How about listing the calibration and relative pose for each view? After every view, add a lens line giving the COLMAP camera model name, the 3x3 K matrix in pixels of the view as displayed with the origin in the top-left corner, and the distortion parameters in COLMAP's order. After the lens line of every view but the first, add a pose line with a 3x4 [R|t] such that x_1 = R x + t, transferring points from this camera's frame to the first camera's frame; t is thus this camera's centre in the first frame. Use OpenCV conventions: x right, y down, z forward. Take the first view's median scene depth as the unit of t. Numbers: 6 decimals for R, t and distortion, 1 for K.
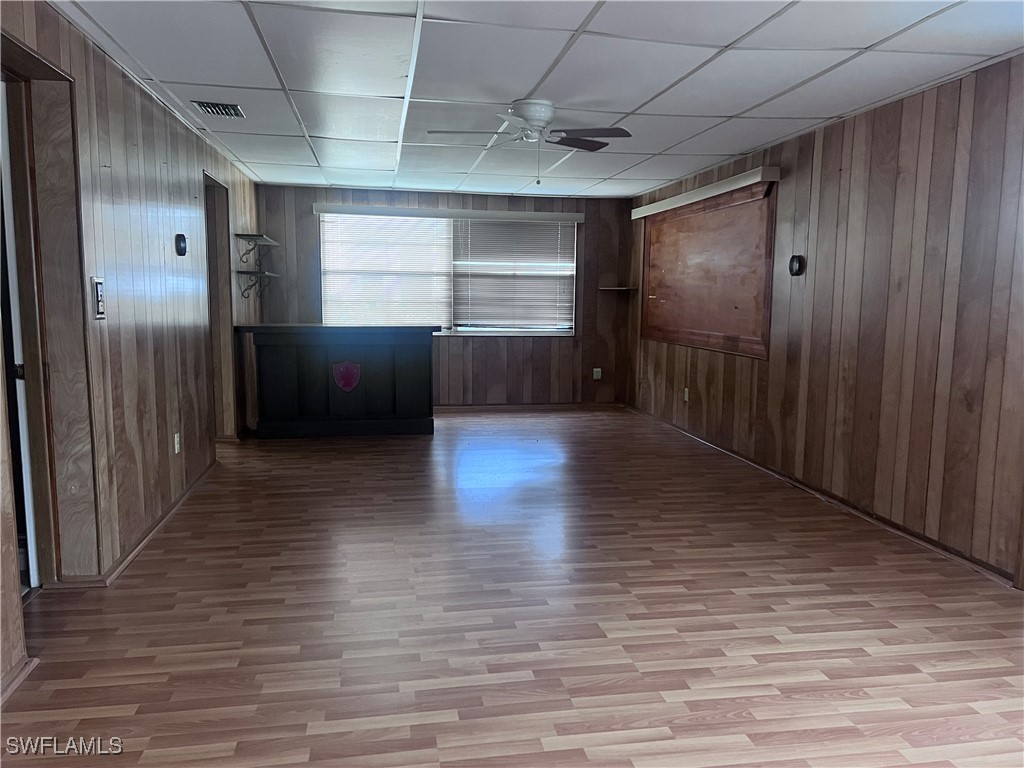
lens RADIAL K [[775.0, 0, 511.5], [0, 775.0, 385.3], [0, 0, 1]] dist [0.022769, -0.014853]
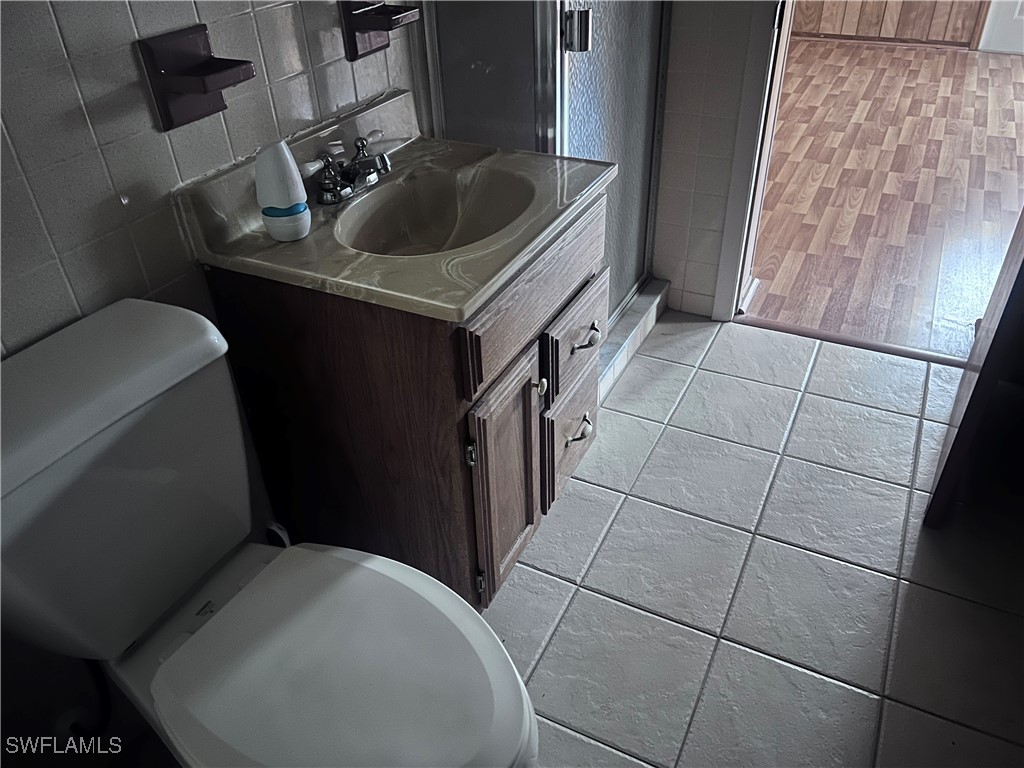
lens RADIAL K [[775.0, 0, 513.9], [0, 775.0, 384.4], [0, 0, 1]] dist [0.022769, -0.014853]
pose [[0.589384, -0.493474, 0.639617, -1.194020], [0.133129, 0.840254, 0.525594, -0.120841], [-0.796808, -0.224625, 0.560928, 0.671011]]
